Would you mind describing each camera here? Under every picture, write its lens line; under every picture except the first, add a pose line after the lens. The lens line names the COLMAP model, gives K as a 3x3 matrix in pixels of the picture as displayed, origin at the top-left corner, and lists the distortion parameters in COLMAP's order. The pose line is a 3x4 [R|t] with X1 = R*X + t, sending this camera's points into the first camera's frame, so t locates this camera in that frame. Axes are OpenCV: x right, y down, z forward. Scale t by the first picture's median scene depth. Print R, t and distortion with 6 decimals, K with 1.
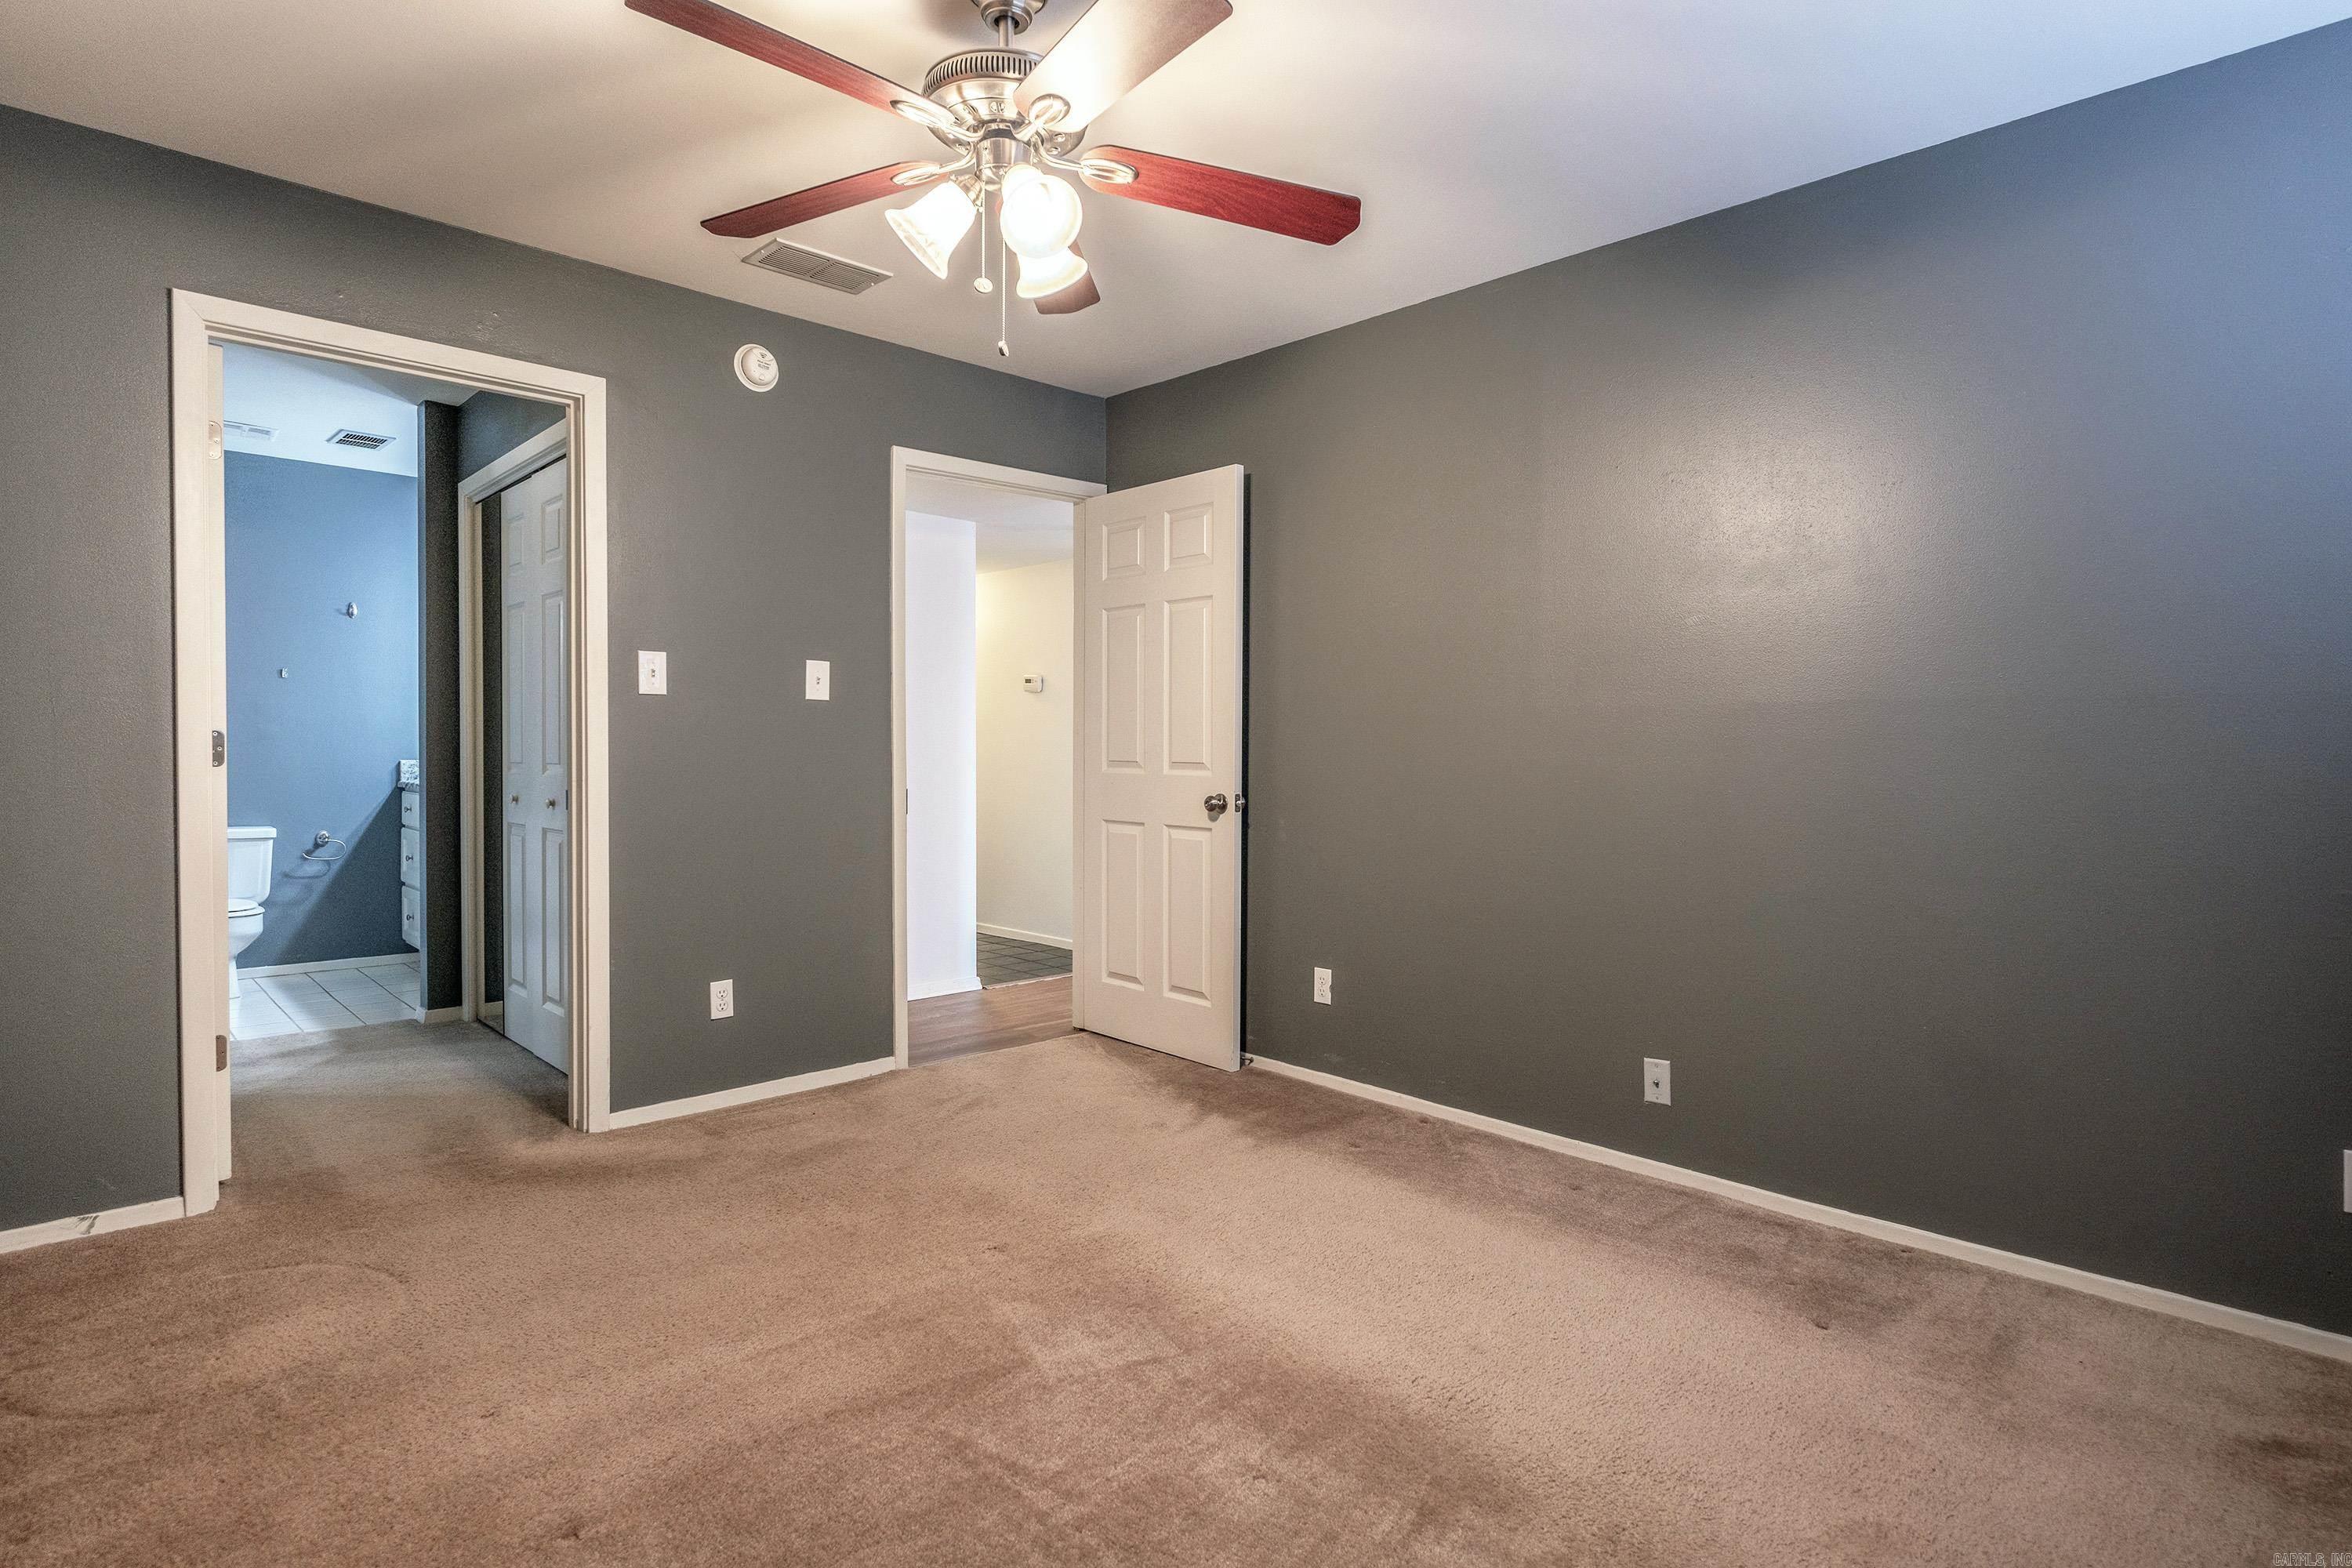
lens RADIAL K [[1227.1, 0, 1171.3], [0, 1227.1, 781.4], [0, 0, 1]] dist [-0.002987, -0.001987]
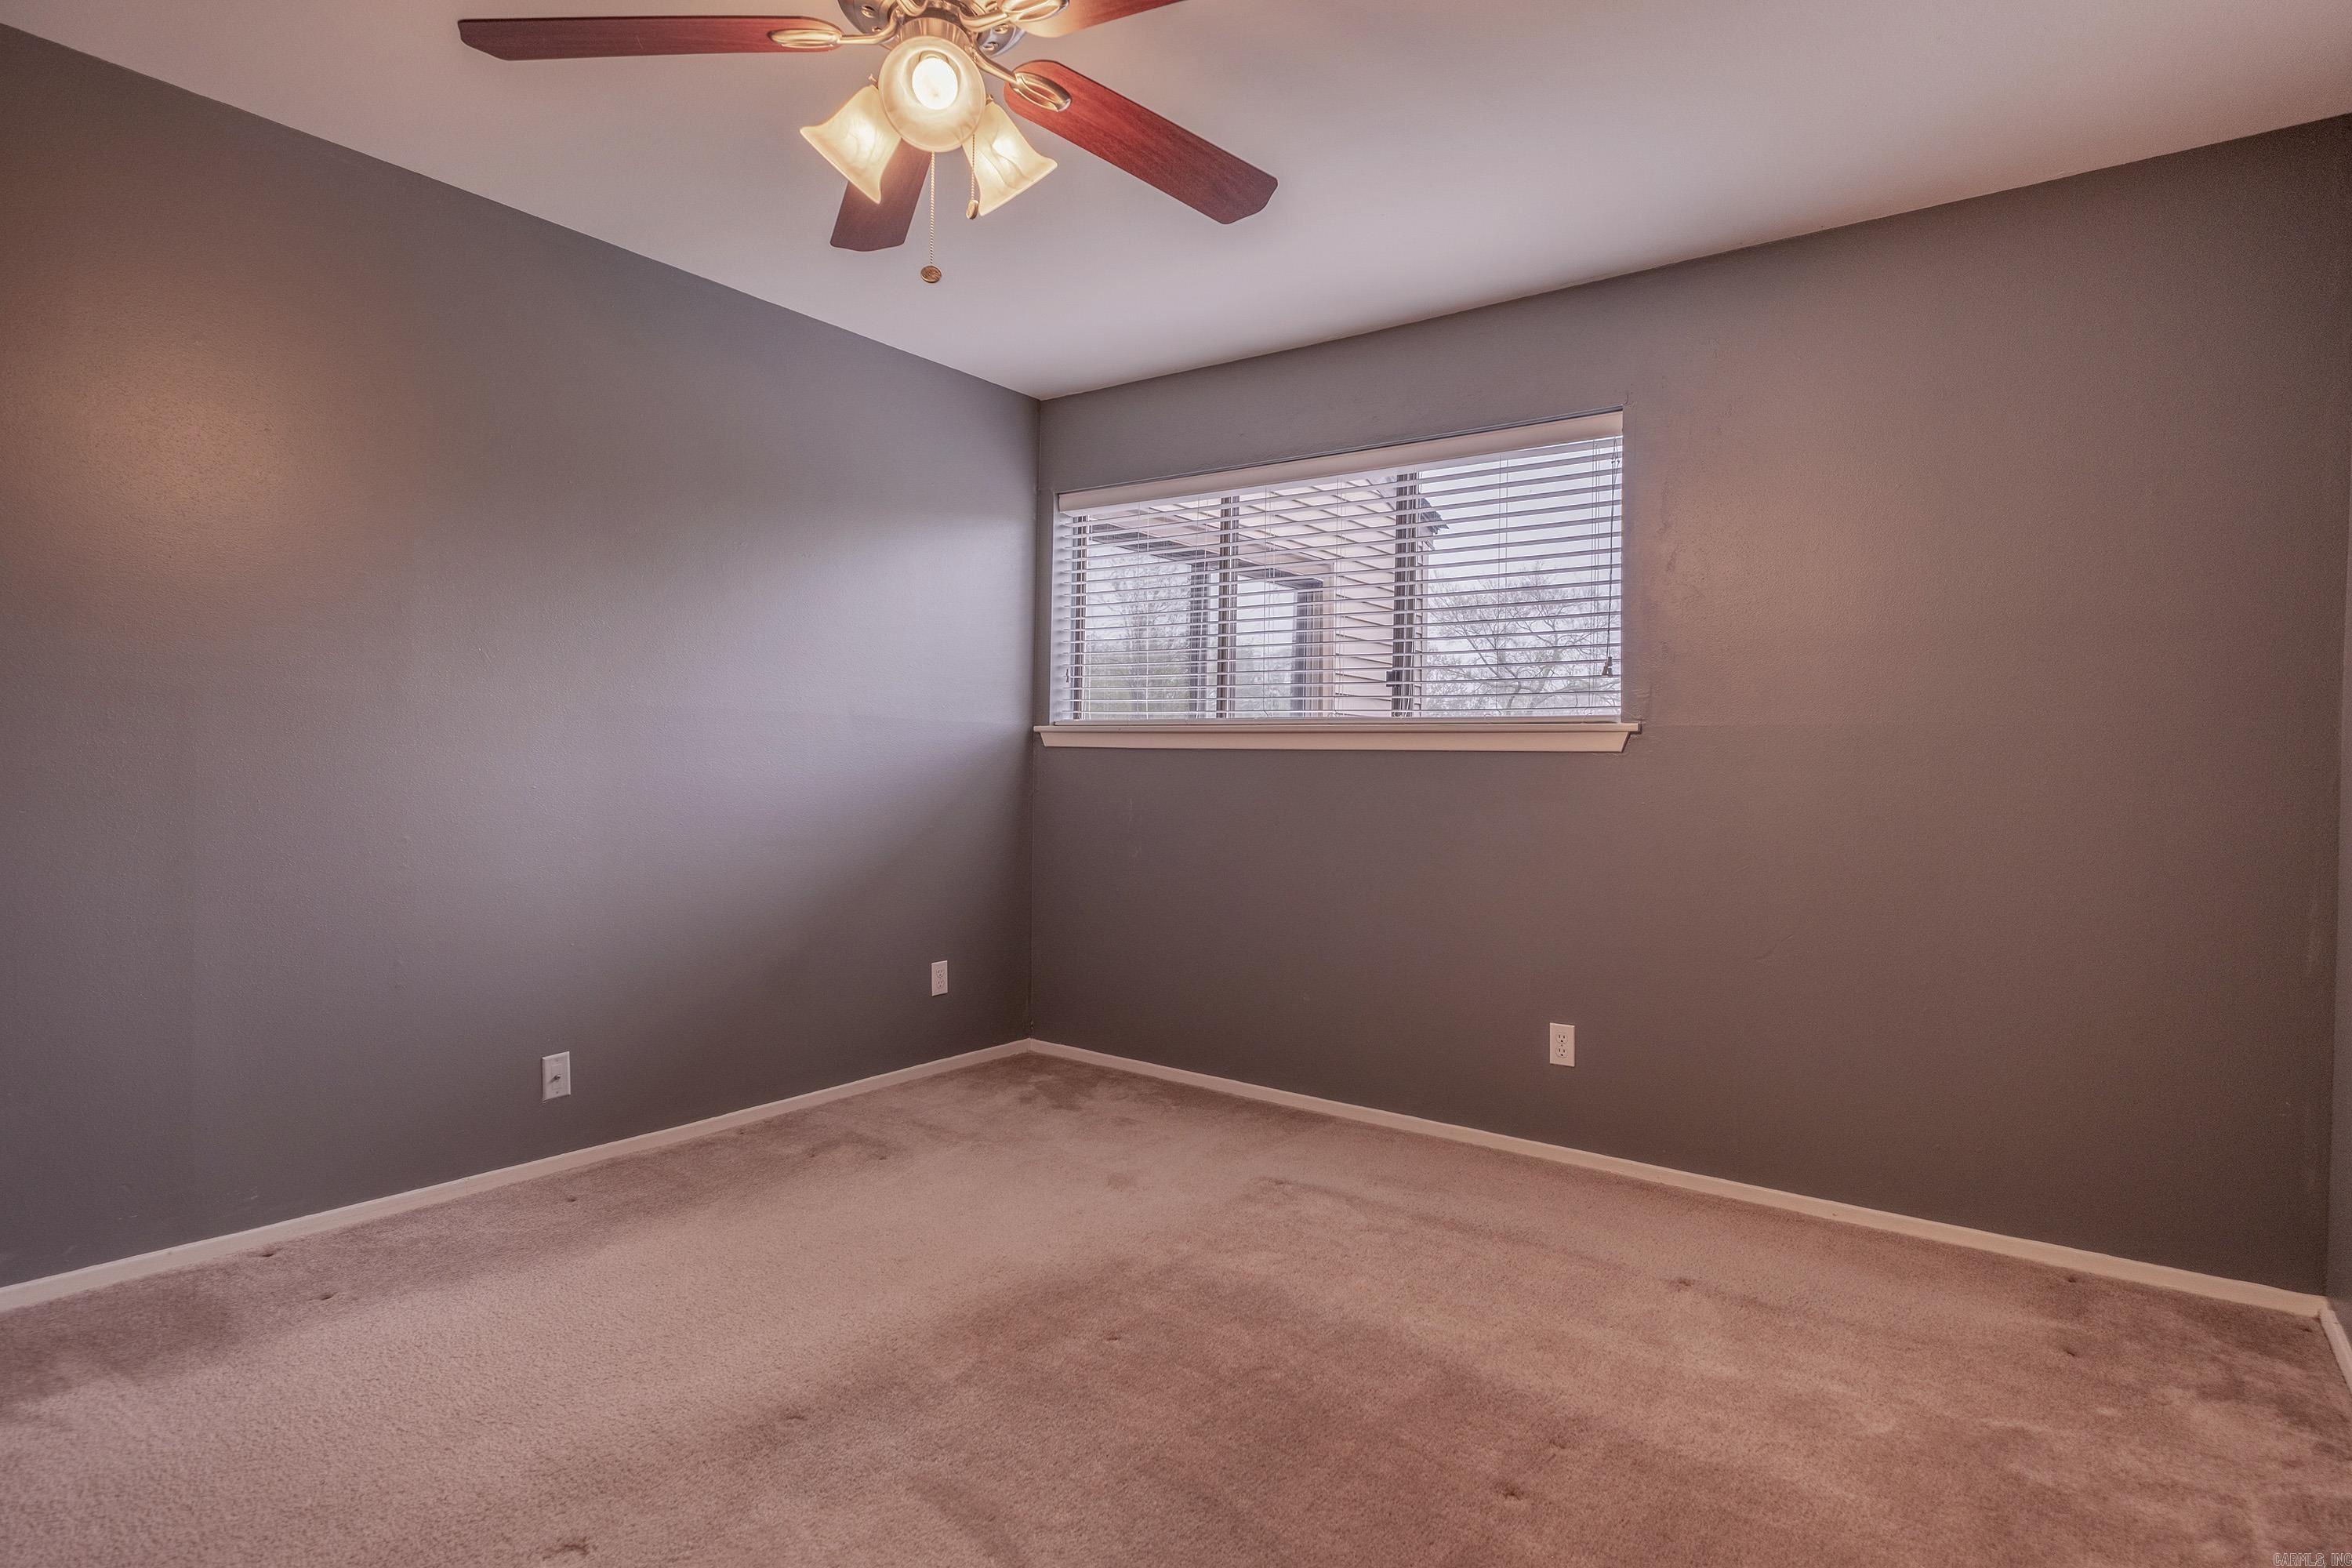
lens RADIAL K [[1227.1, 0, 1158.5], [0, 1227.1, 775.0], [0, 0, 1]] dist [-0.002987, -0.001987]
pose [[-0.144257, -0.029905, 0.989088, -0.602575], [0.011769, 0.999421, 0.031933, -0.027933], [-0.989470, 0.016247, -0.143821, 0.583111]]
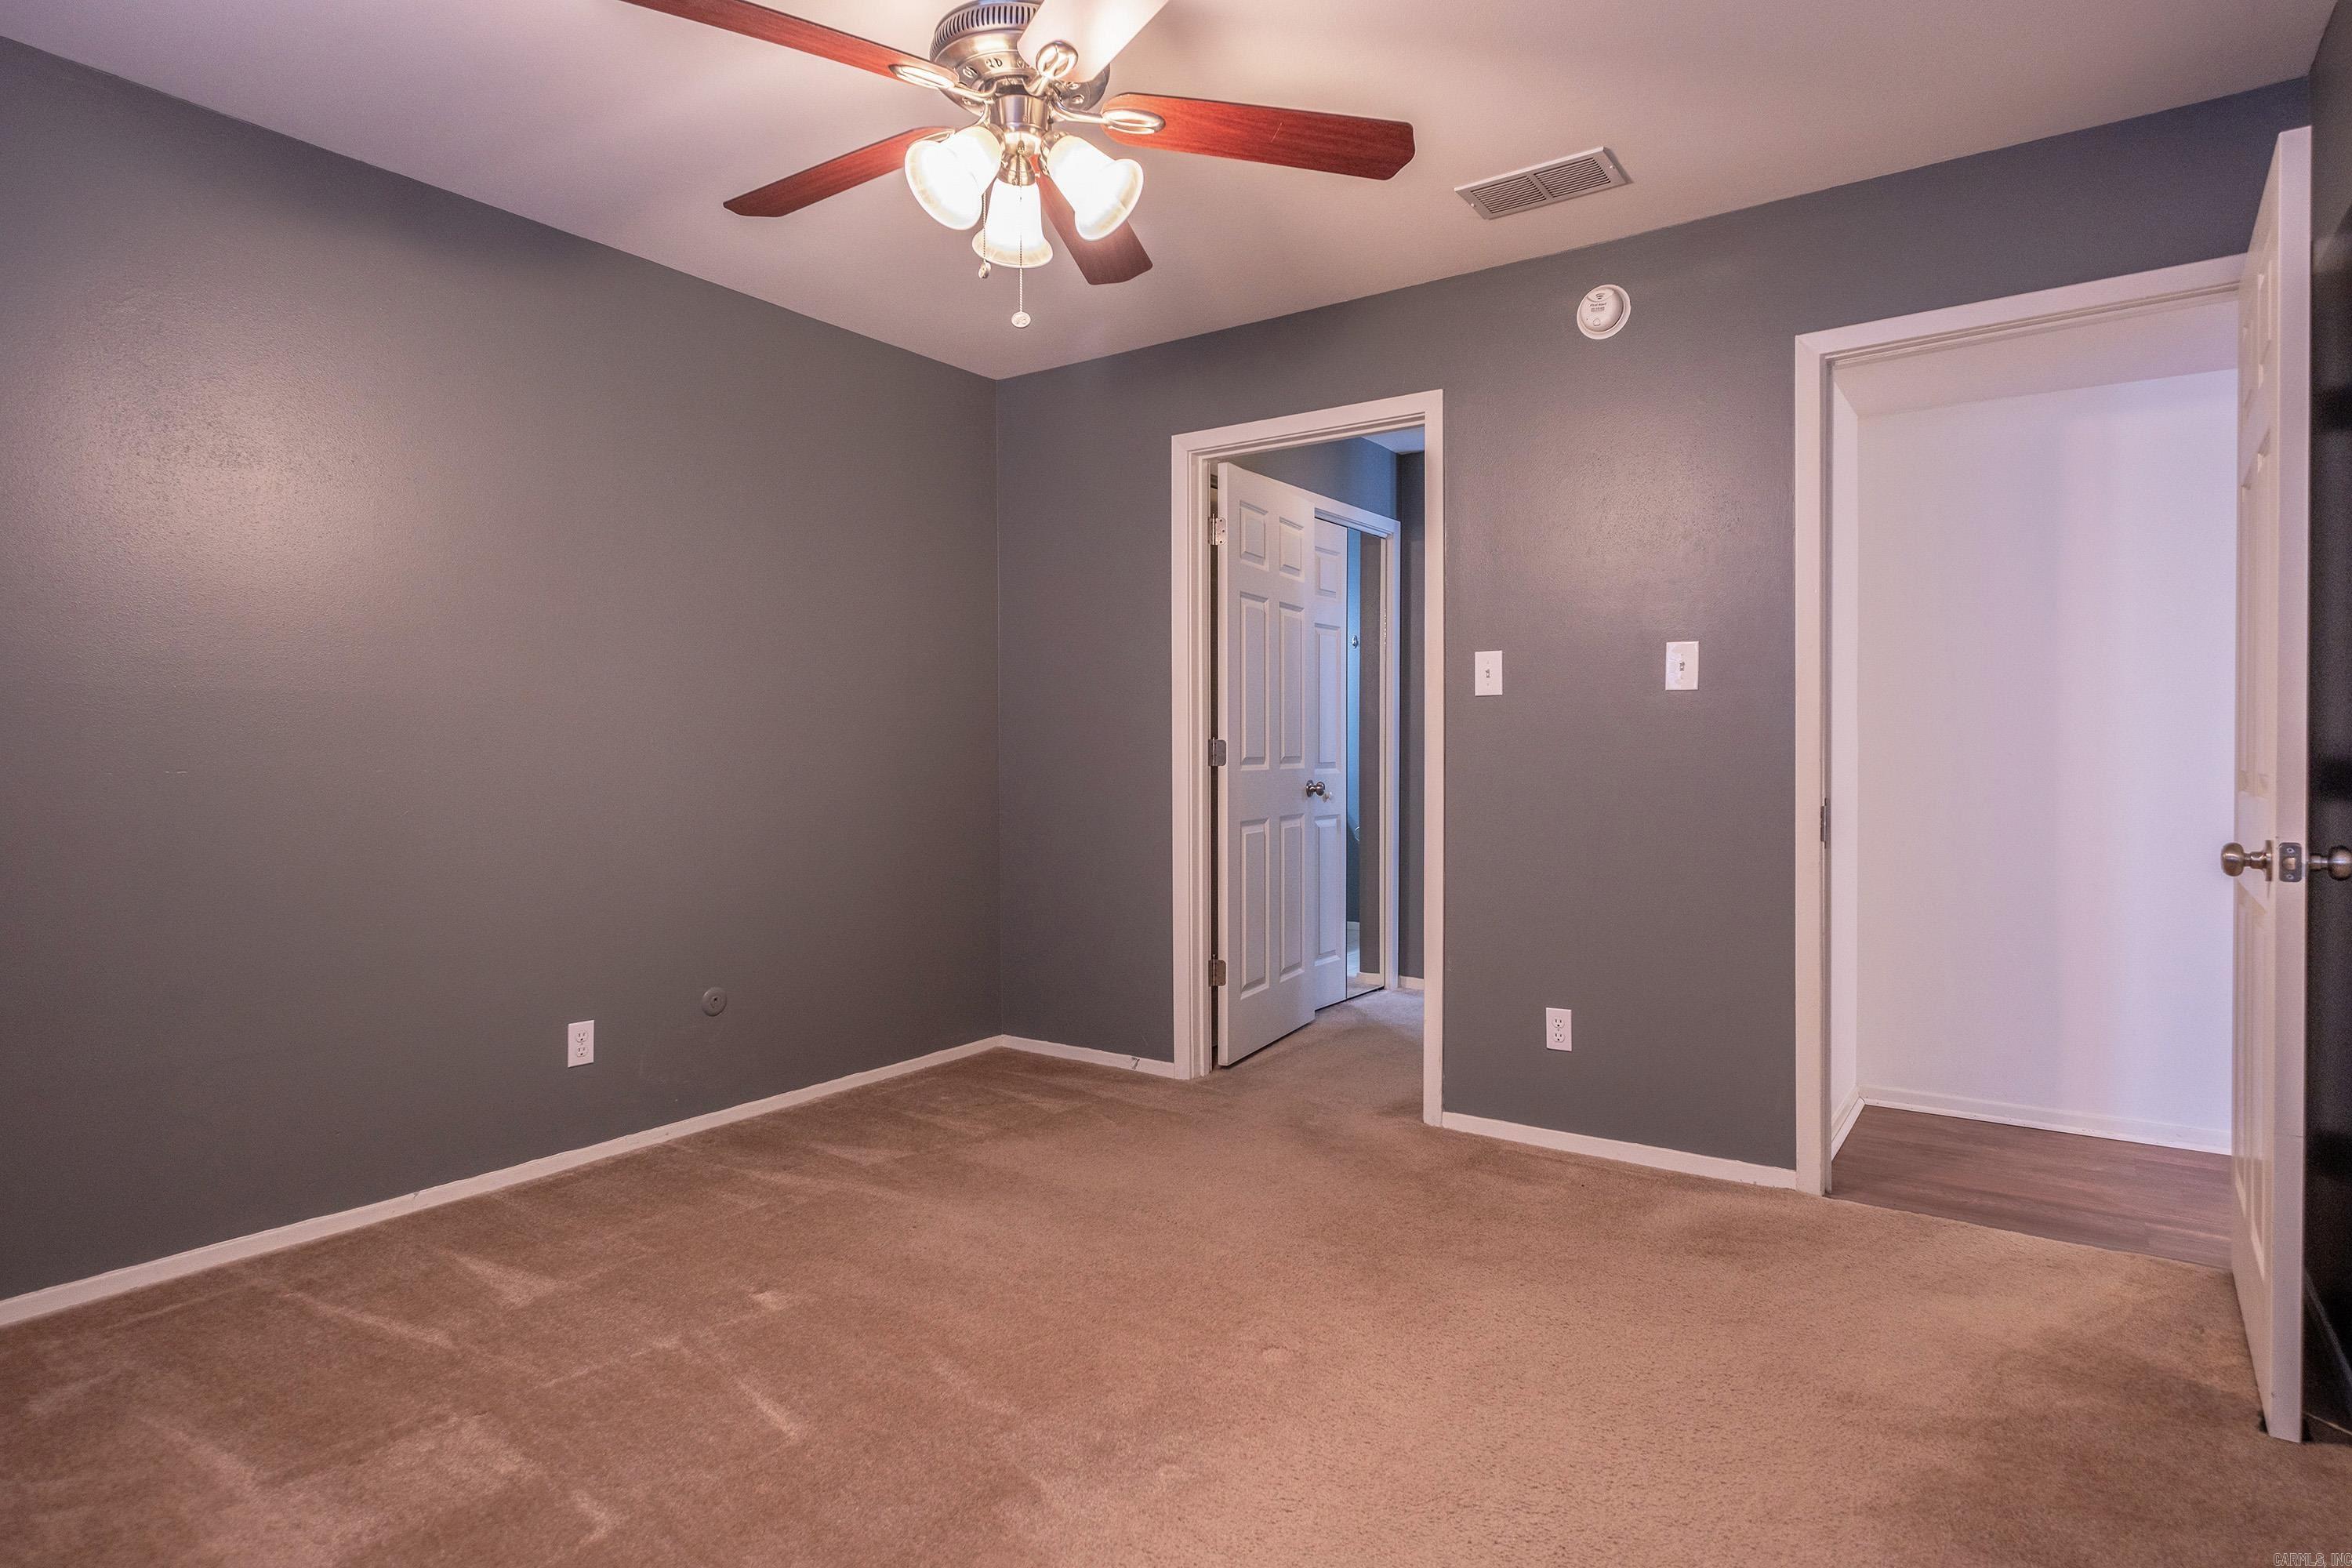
lens RADIAL K [[1227.1, 0, 1156.2], [0, 1227.1, 773.9], [0, 0, 1]] dist [-0.002987, -0.001987]
pose [[0.197485, 0.012756, -0.980223, 0.491312], [-0.022901, 0.999702, 0.008396, -0.011235], [0.980038, 0.020790, 0.197719, 0.567712]]
